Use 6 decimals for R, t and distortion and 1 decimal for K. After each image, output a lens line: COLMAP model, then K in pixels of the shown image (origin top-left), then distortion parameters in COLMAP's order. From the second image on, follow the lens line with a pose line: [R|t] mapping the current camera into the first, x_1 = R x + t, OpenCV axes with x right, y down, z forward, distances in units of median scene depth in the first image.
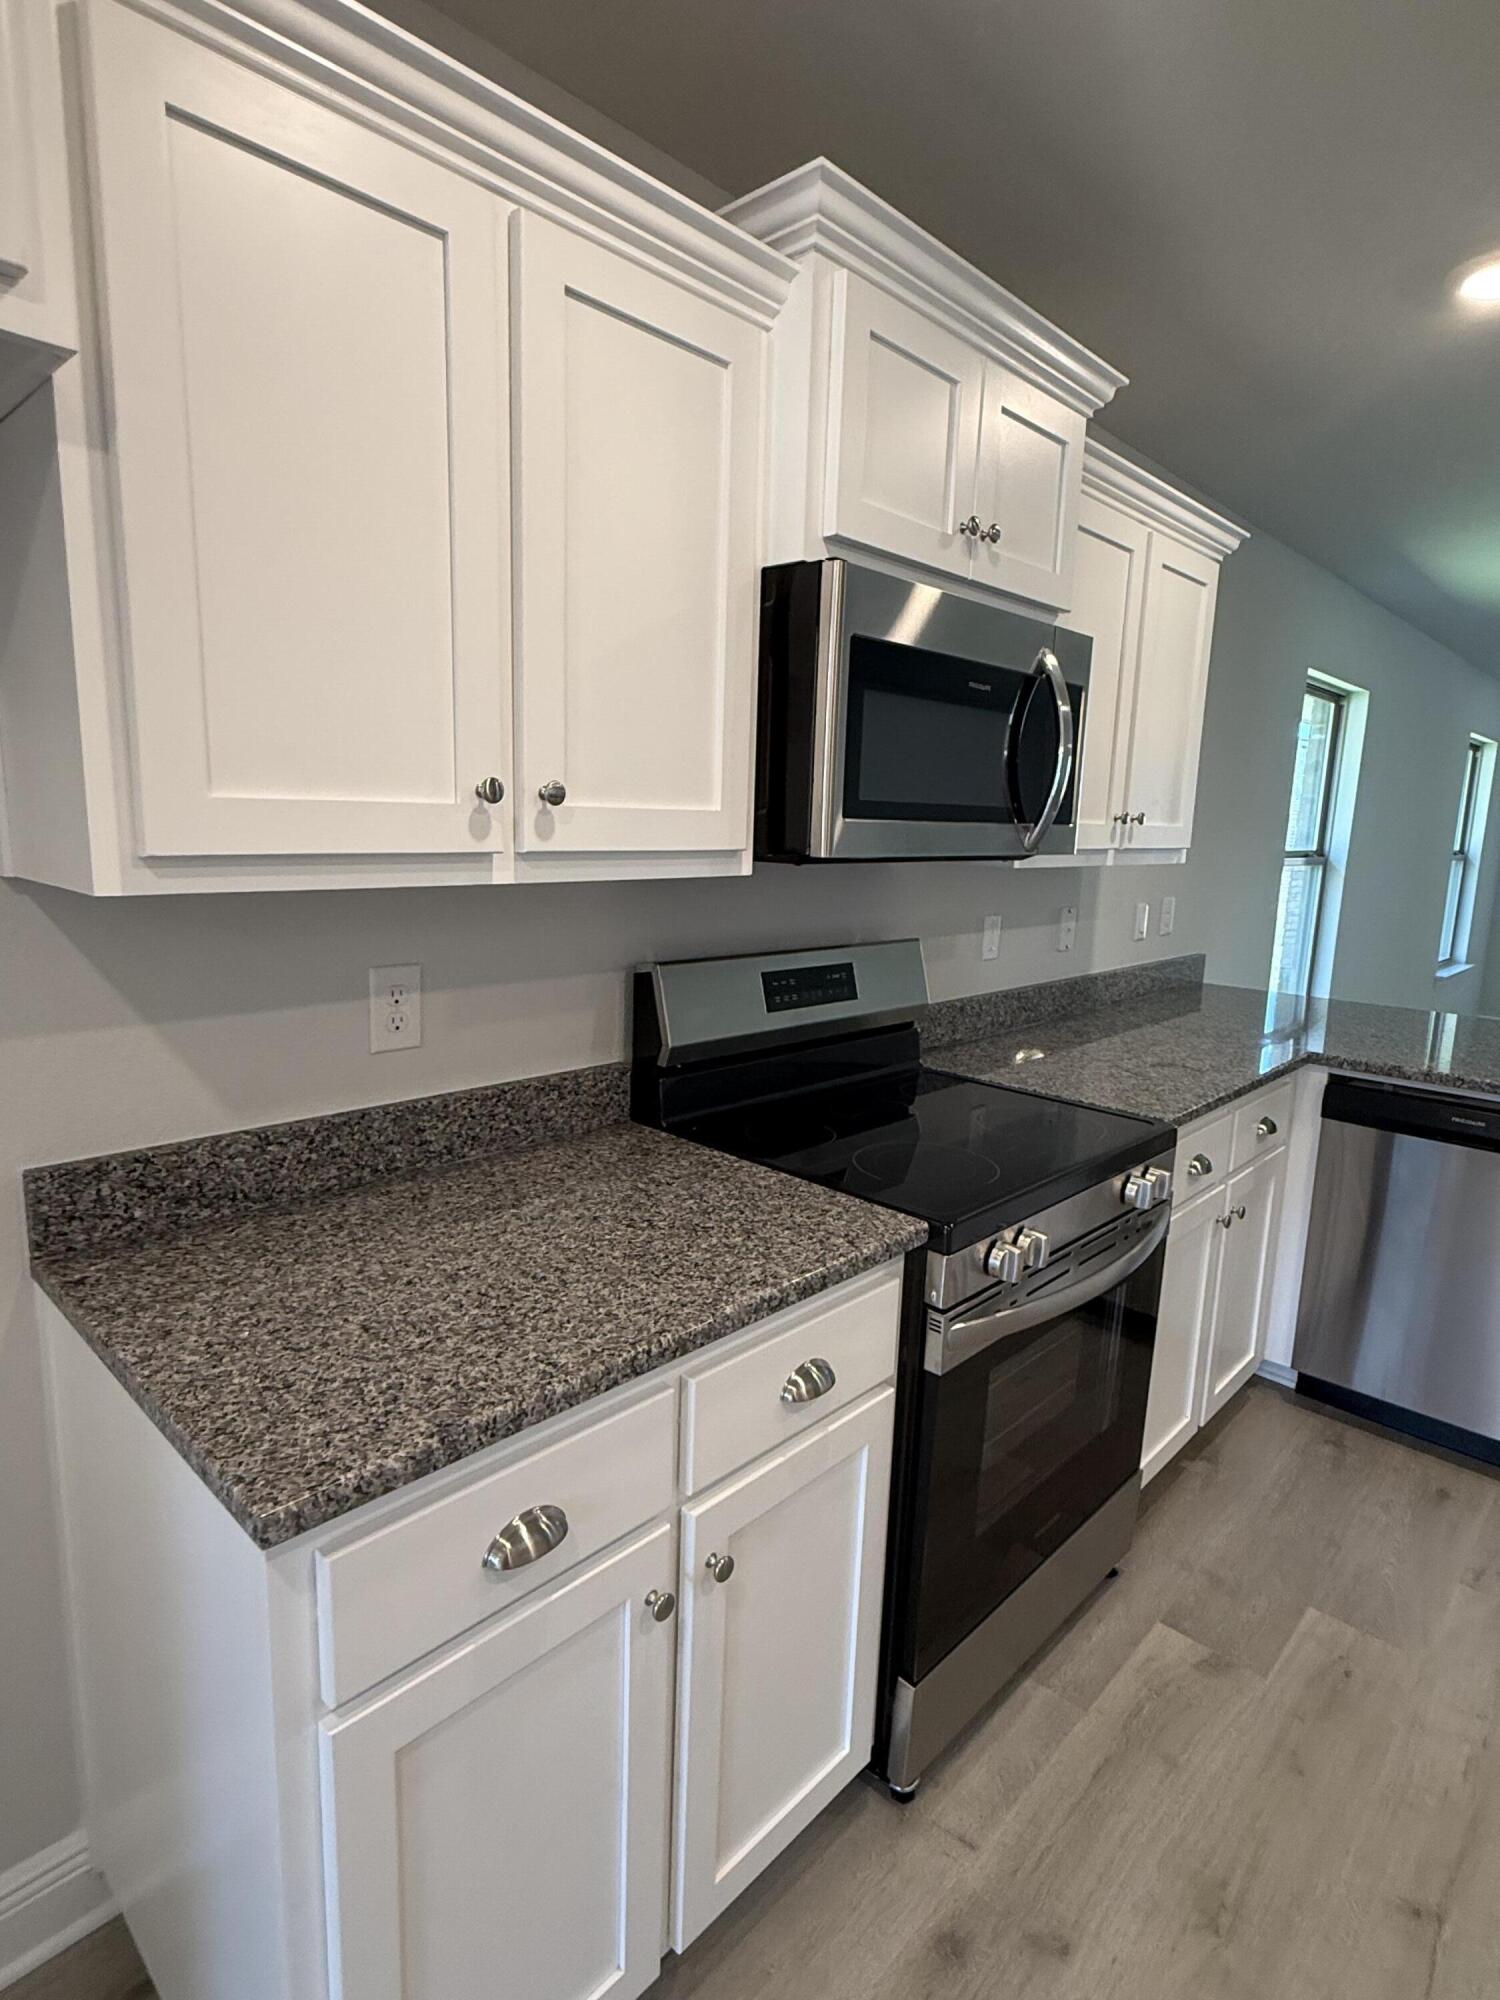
lens RADIAL K [[1066.0, 0, 745.6], [0, 1066.0, 999.9], [0, 0, 1]] dist [0.000887, -0.001365]
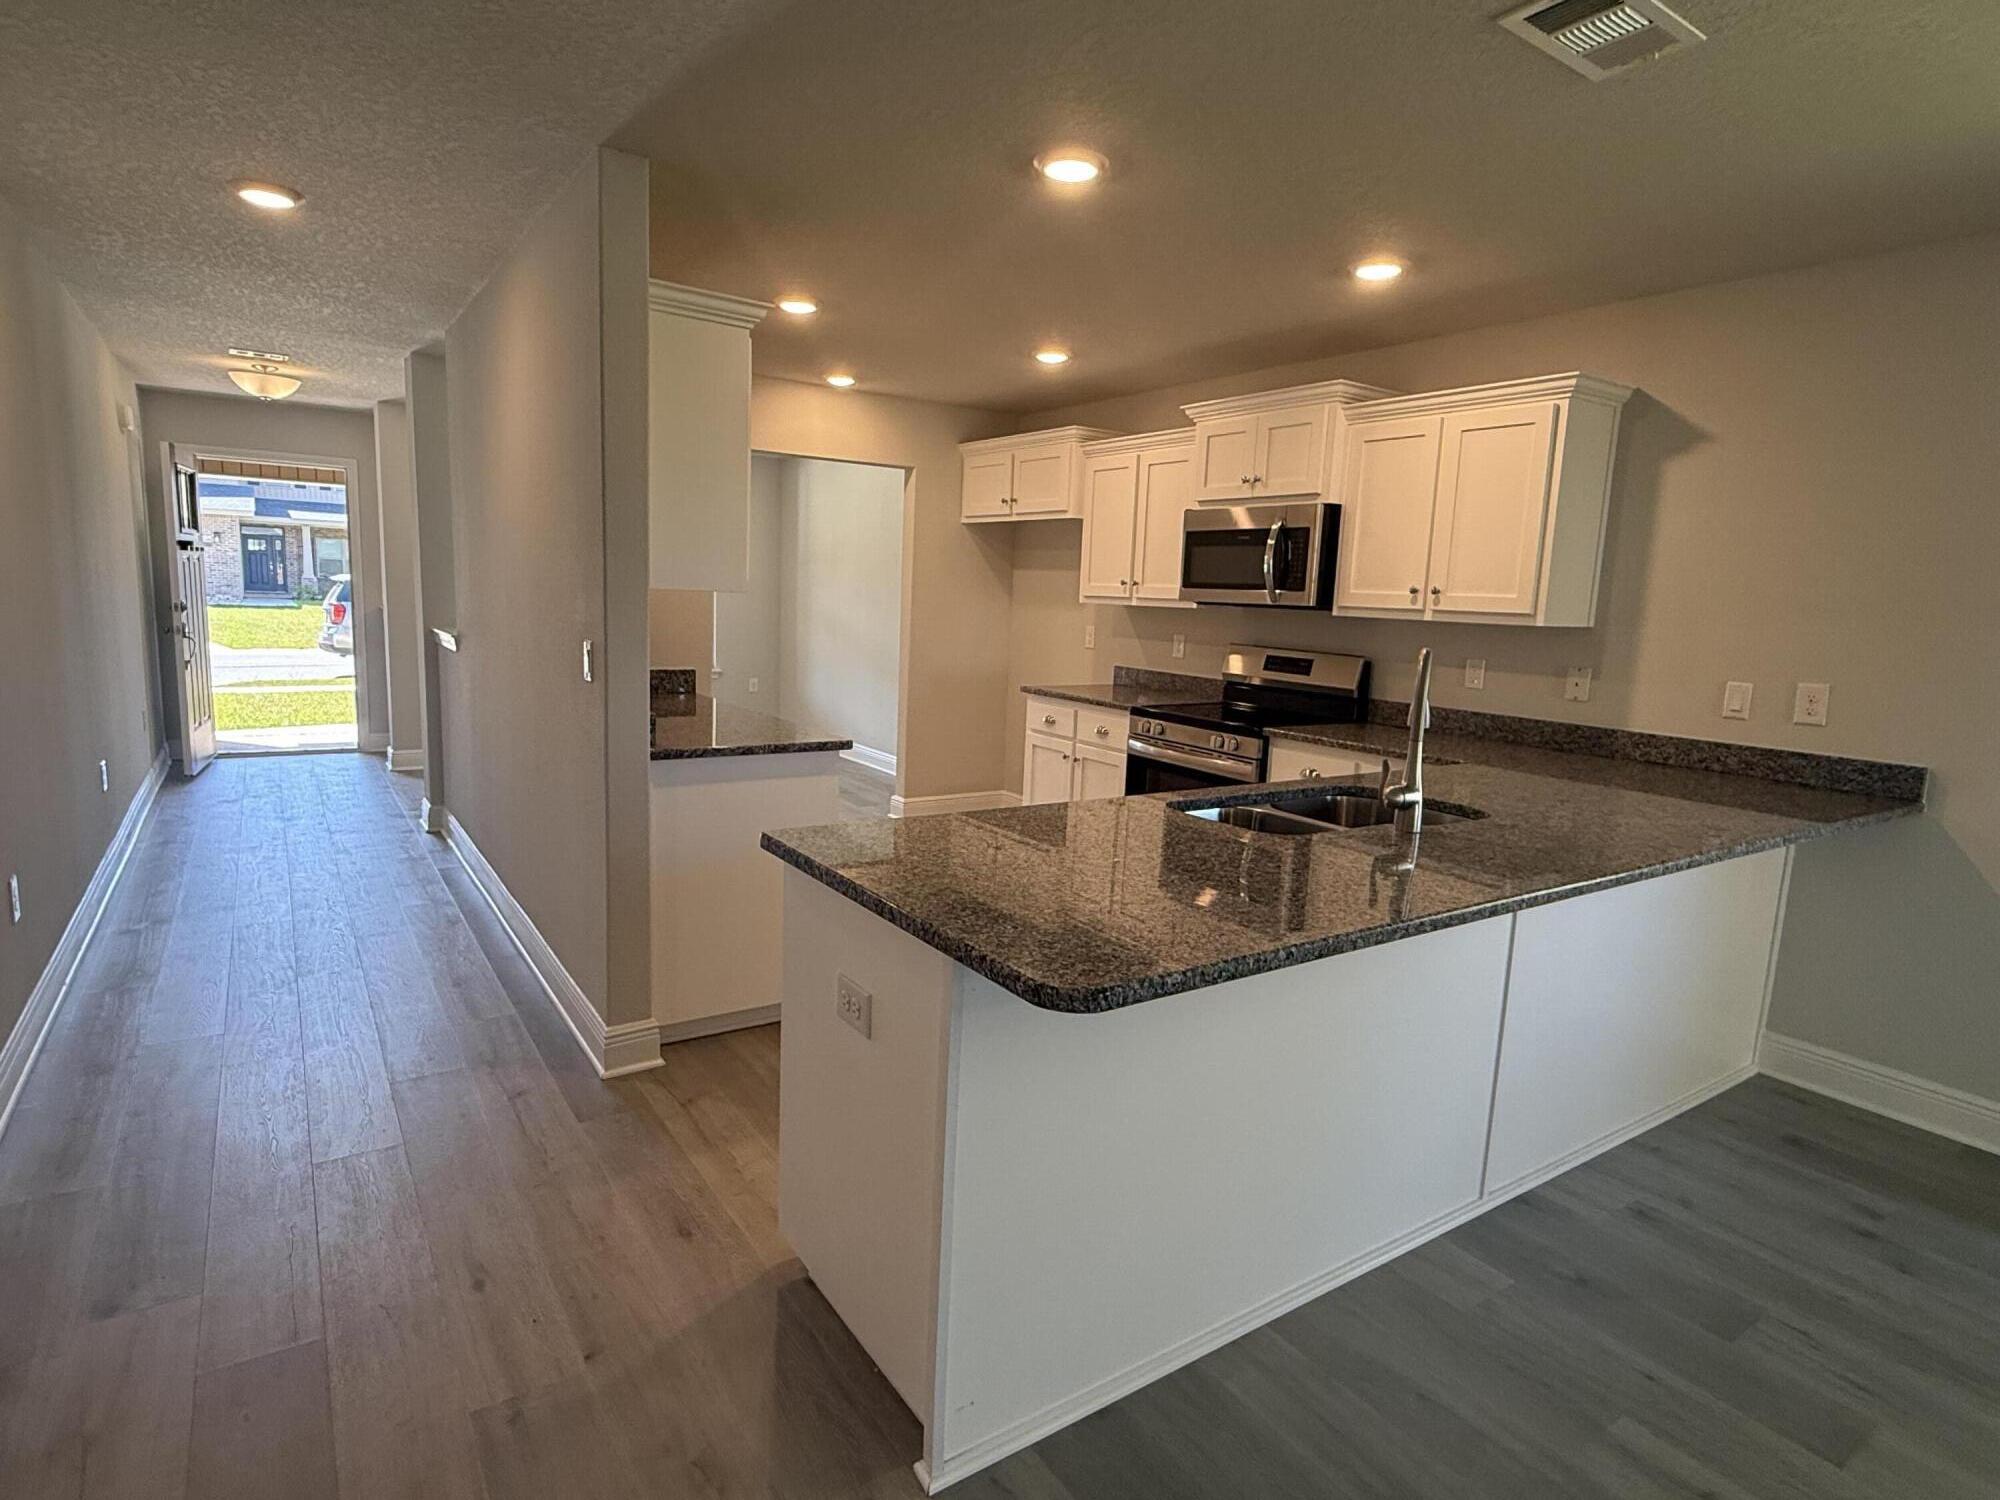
lens RADIAL K [[1066.0, 0, 988.2], [0, 1066.0, 759.5], [0, 0, 1]] dist [0.000887, -0.001365]
pose [[-0.224079, 0.115861, -0.967660, 3.253093], [-0.211558, 0.963449, 0.164346, -0.076683], [0.951332, 0.241543, -0.191377, 1.144749]]
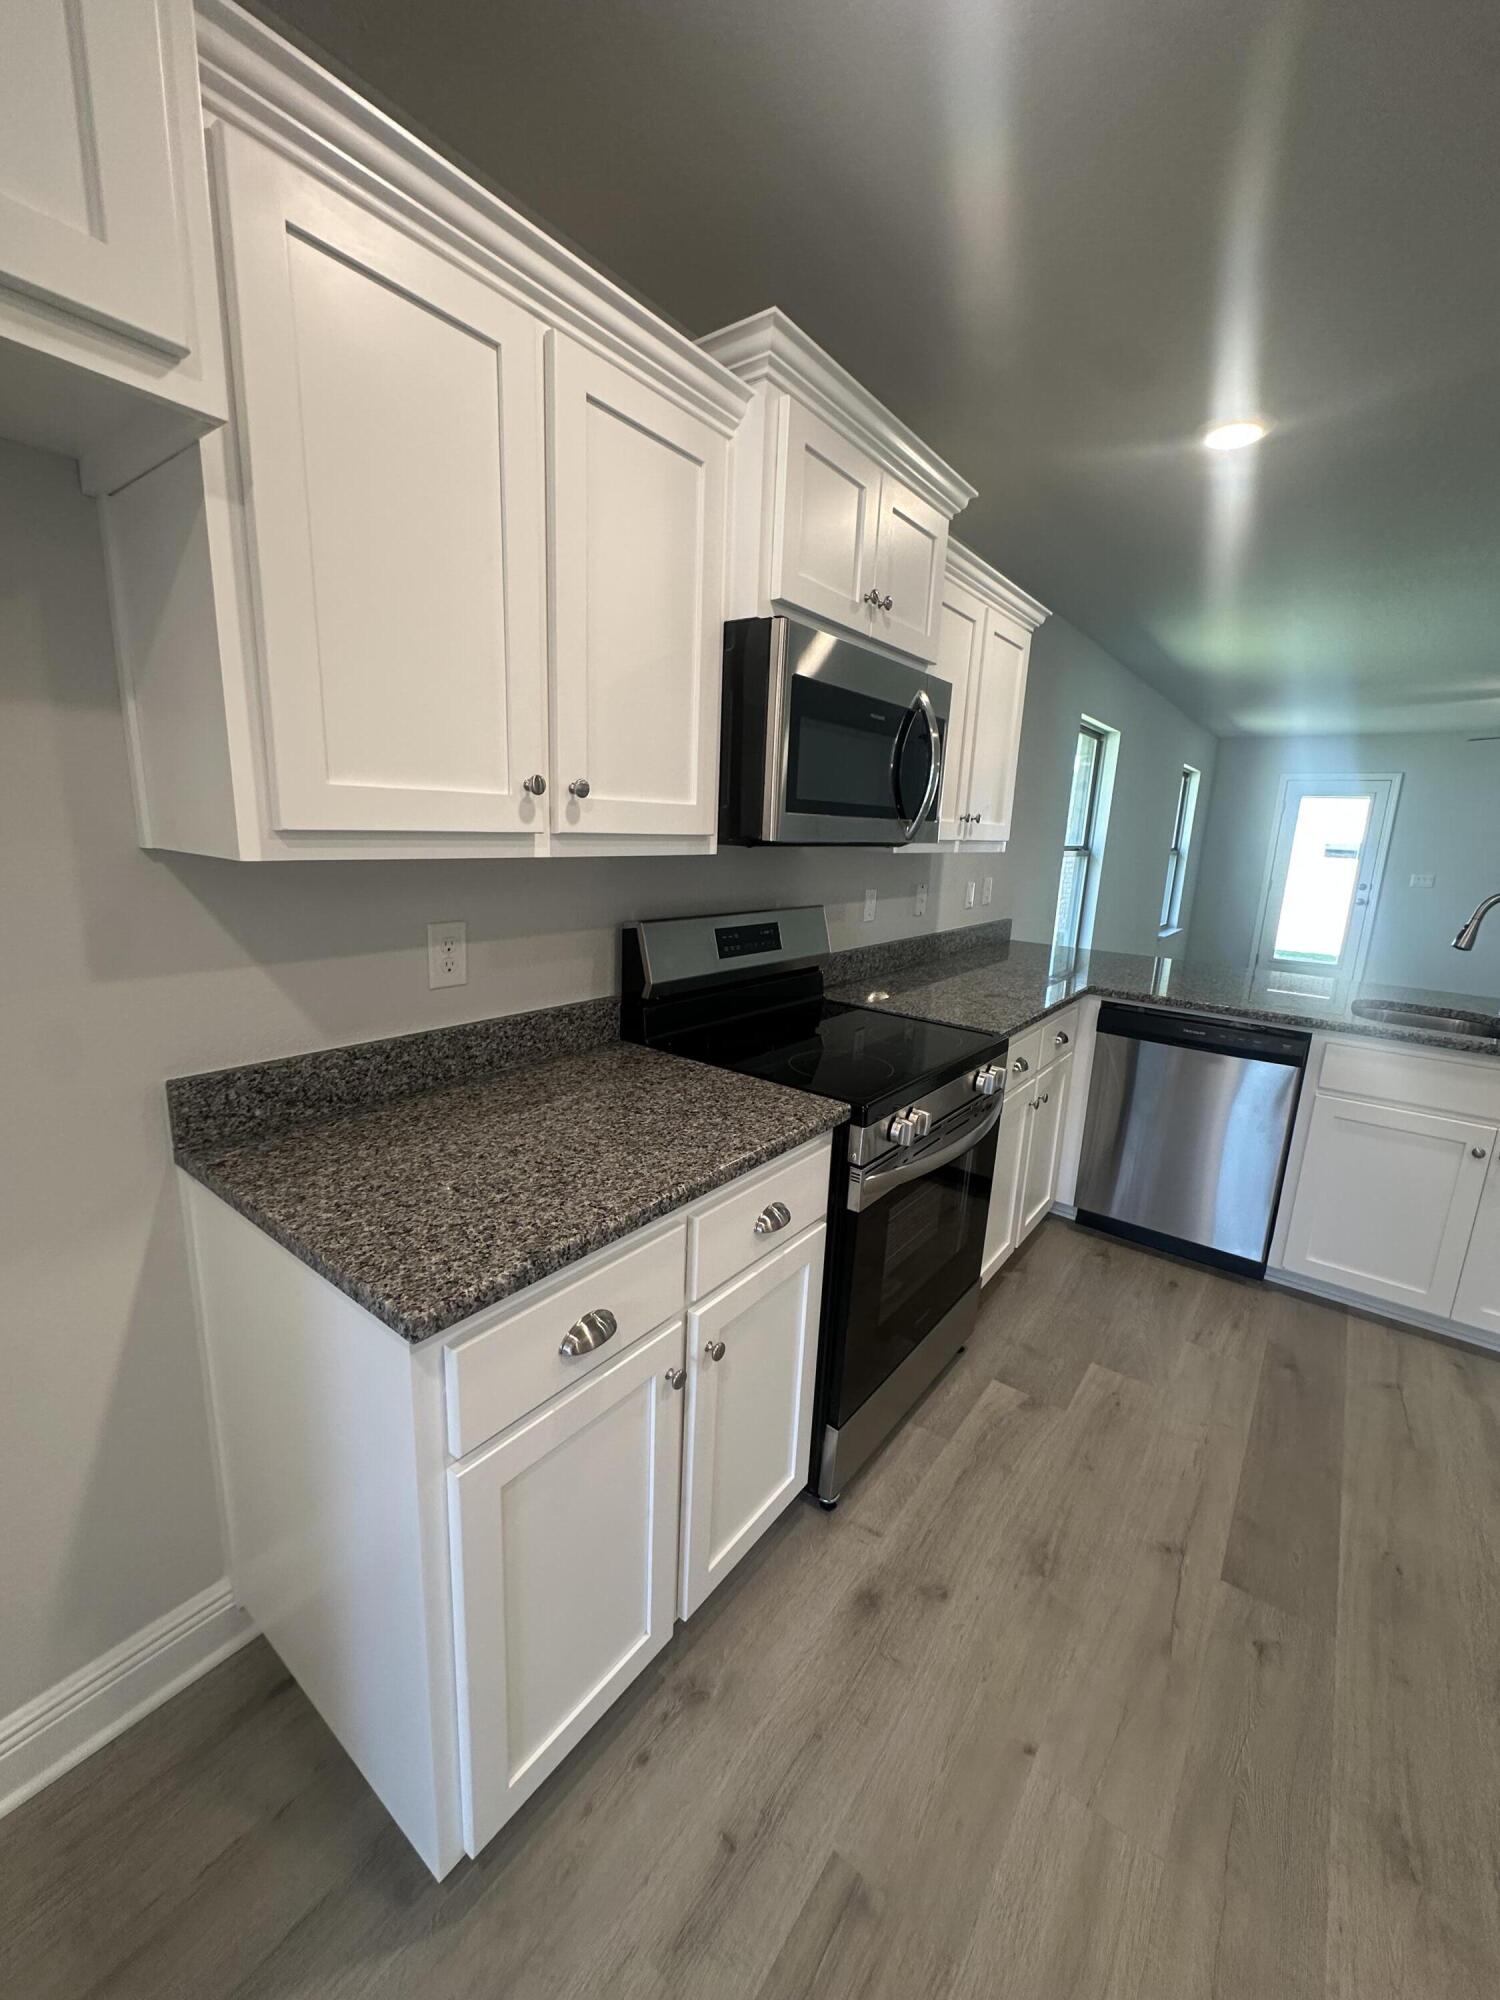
lens RADIAL K [[800.8, 0, 748.2], [0, 800.8, 998.1], [0, 0, 1]] dist [-0.004694, 0.000504]
pose [[0.993794, -0.013751, 0.110379, -0.073031], [0.008442, 0.998791, 0.048421, 0.016819], [-0.110912, -0.047188, 0.992709, -0.018681]]
